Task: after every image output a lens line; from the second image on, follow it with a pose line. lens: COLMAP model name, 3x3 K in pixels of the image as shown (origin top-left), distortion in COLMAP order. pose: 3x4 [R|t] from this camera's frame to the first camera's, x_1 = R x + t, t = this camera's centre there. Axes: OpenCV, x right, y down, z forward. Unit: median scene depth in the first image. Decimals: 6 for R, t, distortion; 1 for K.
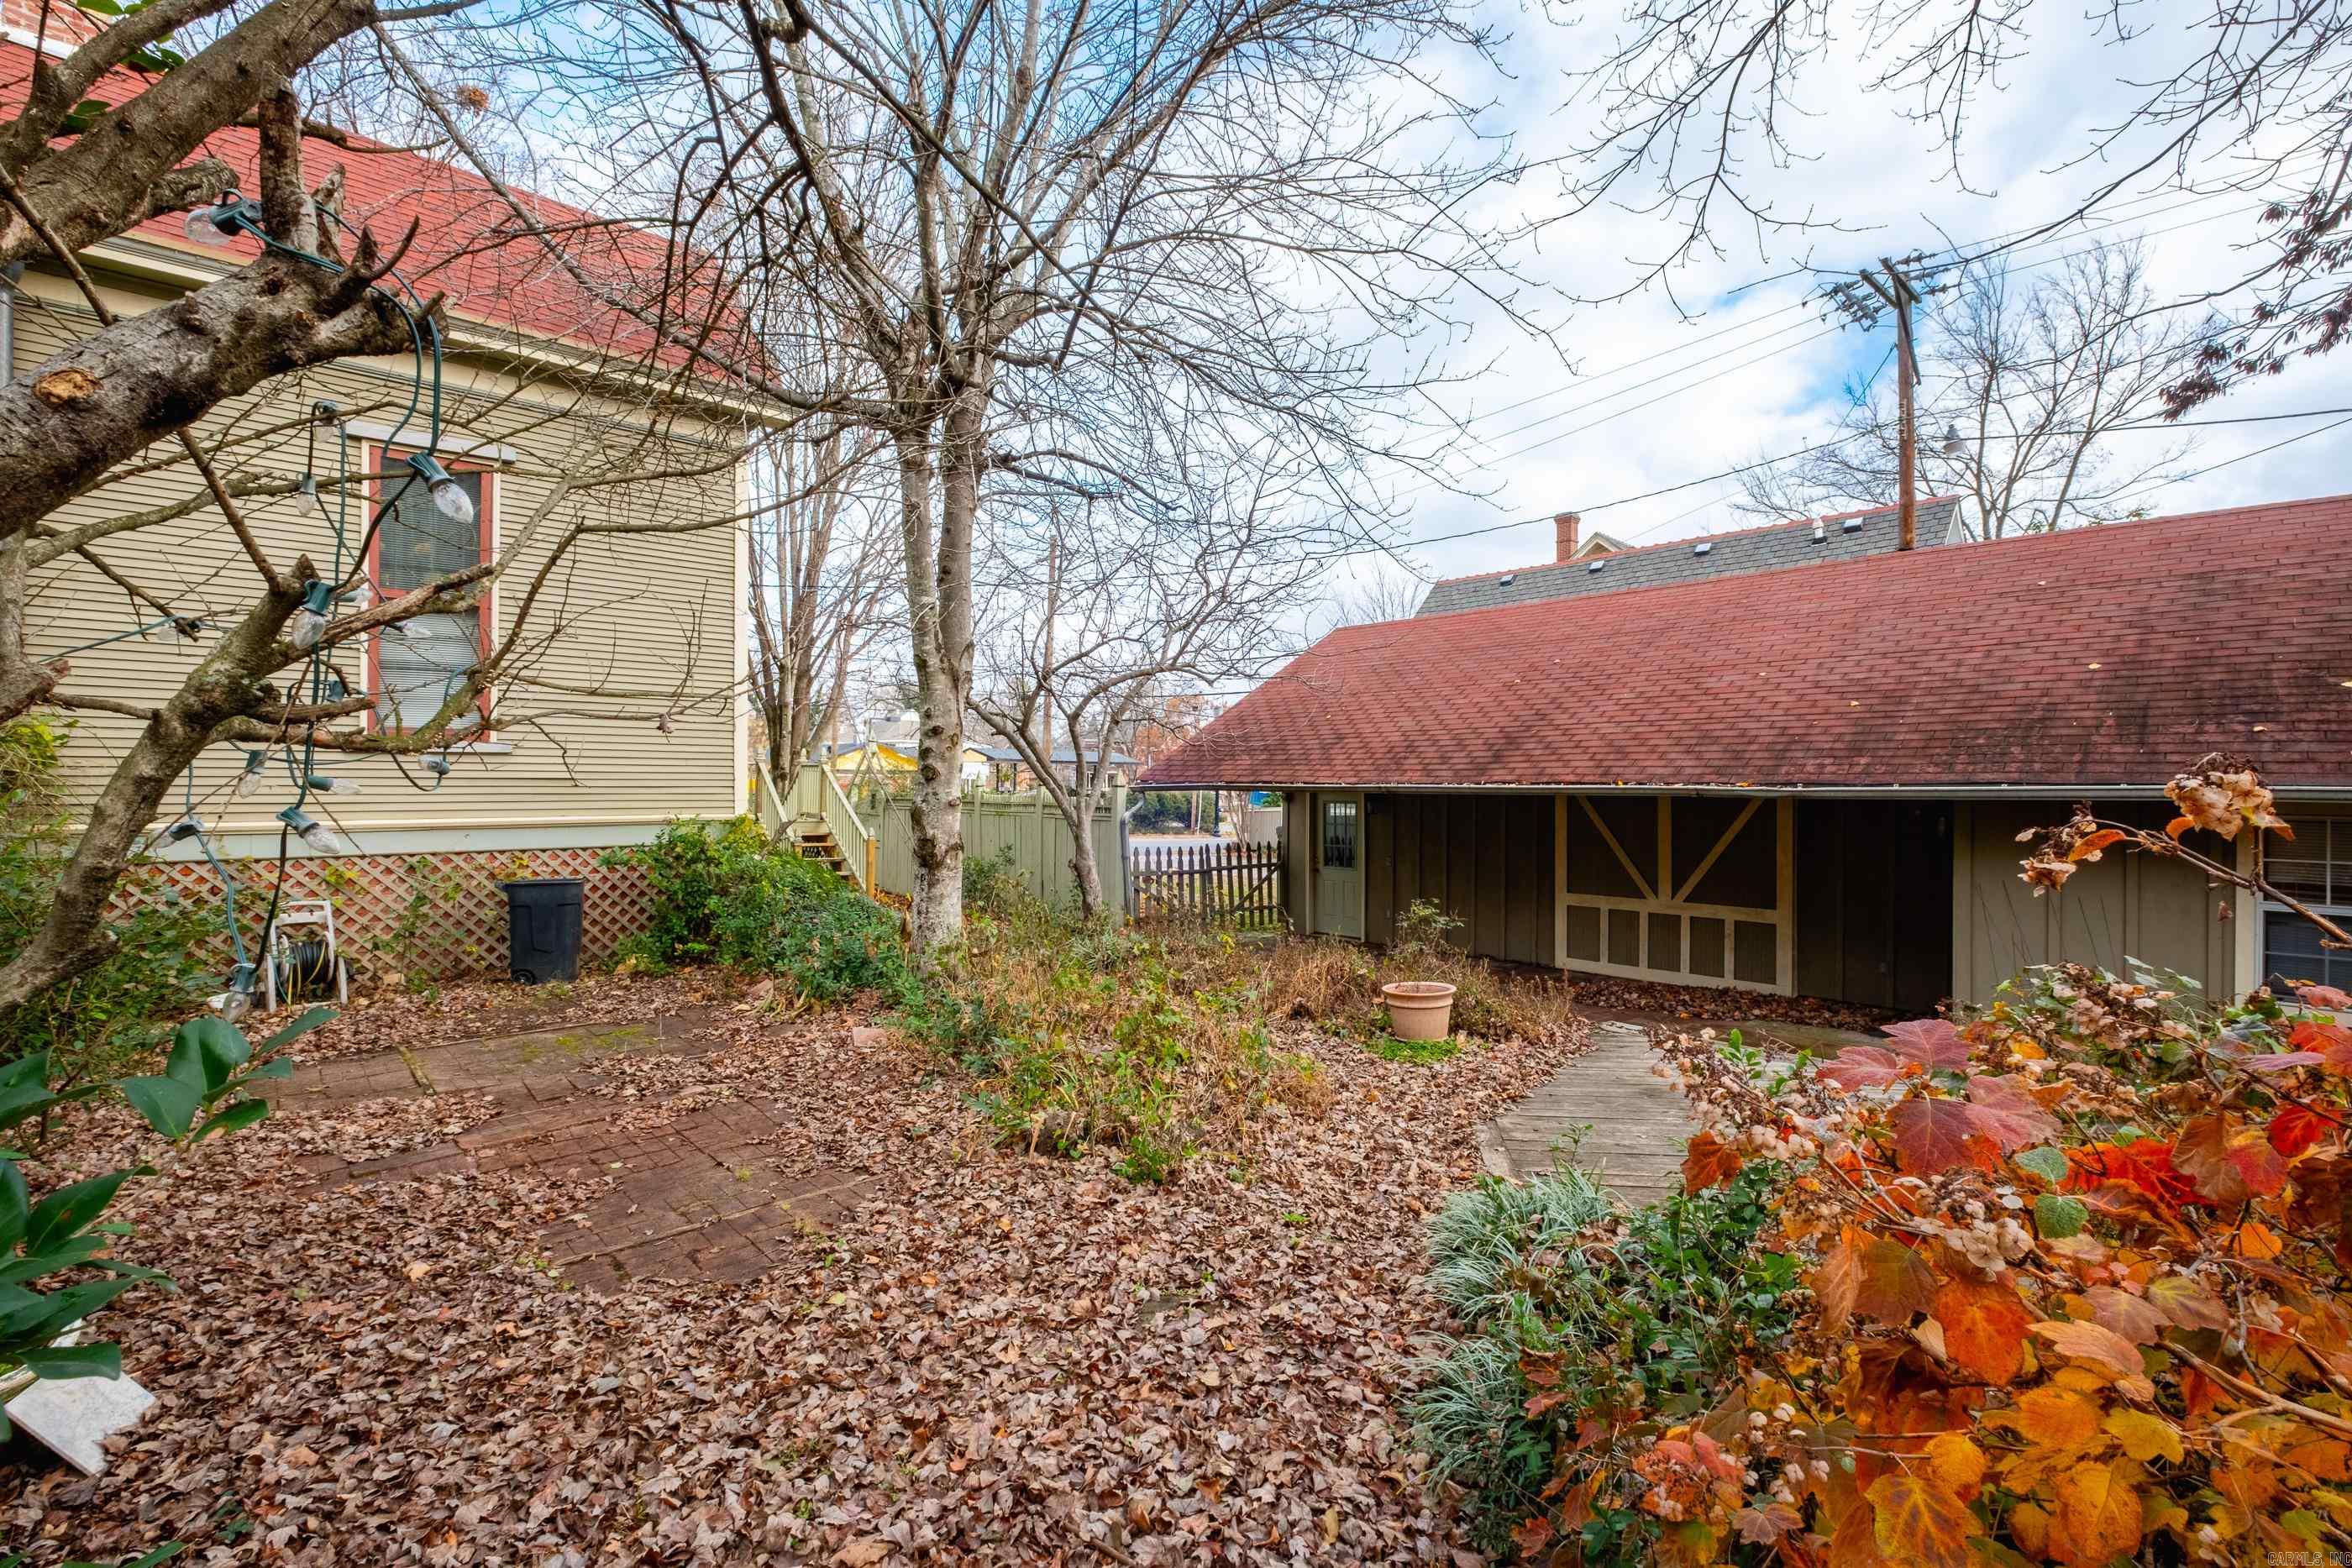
lens RADIAL K [[1007.2, 0, 1175.3], [0, 1007.2, 772.0], [0, 0, 1]] dist [-0.001965, -0.000993]
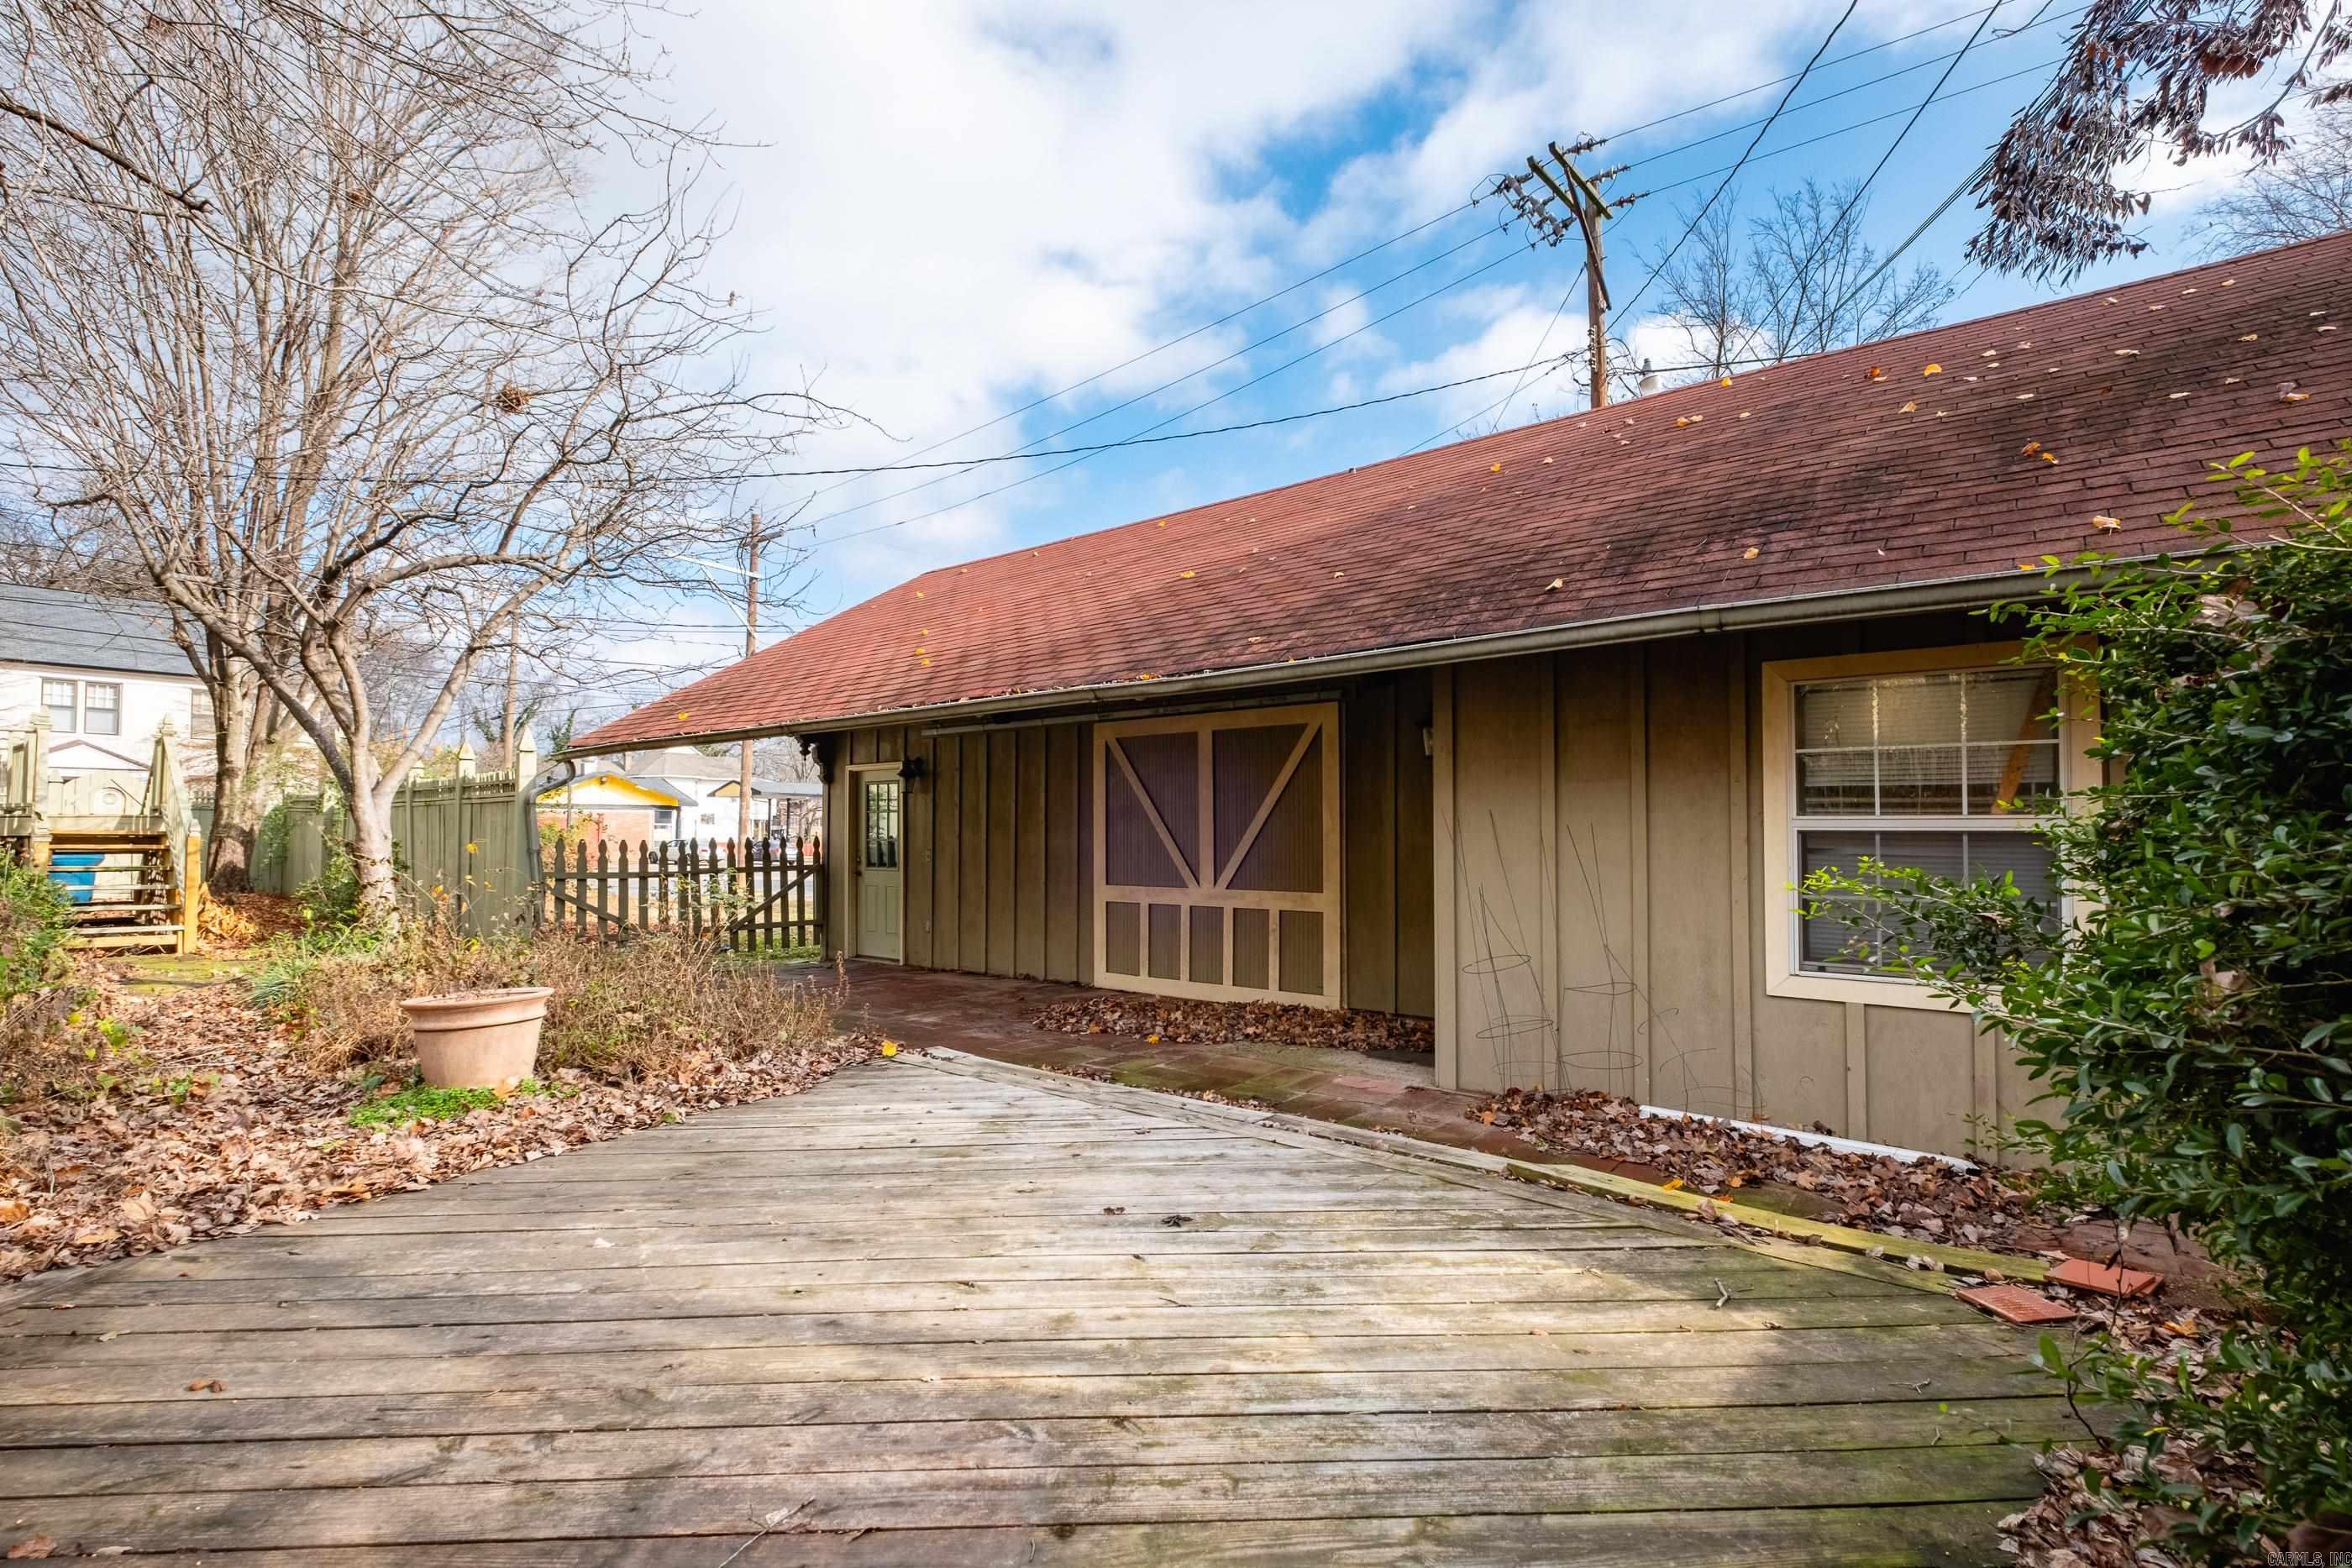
lens RADIAL K [[1053.5, 0, 1176.0], [0, 1053.5, 784.0], [0, 0, 1]] dist [0.001190, 0.000008]
pose [[0.992049, 0.003178, 0.125811, 0.344030], [0.001465, 0.999322, -0.036795, 0.074776], [-0.125842, 0.036687, 0.991372, 0.217626]]
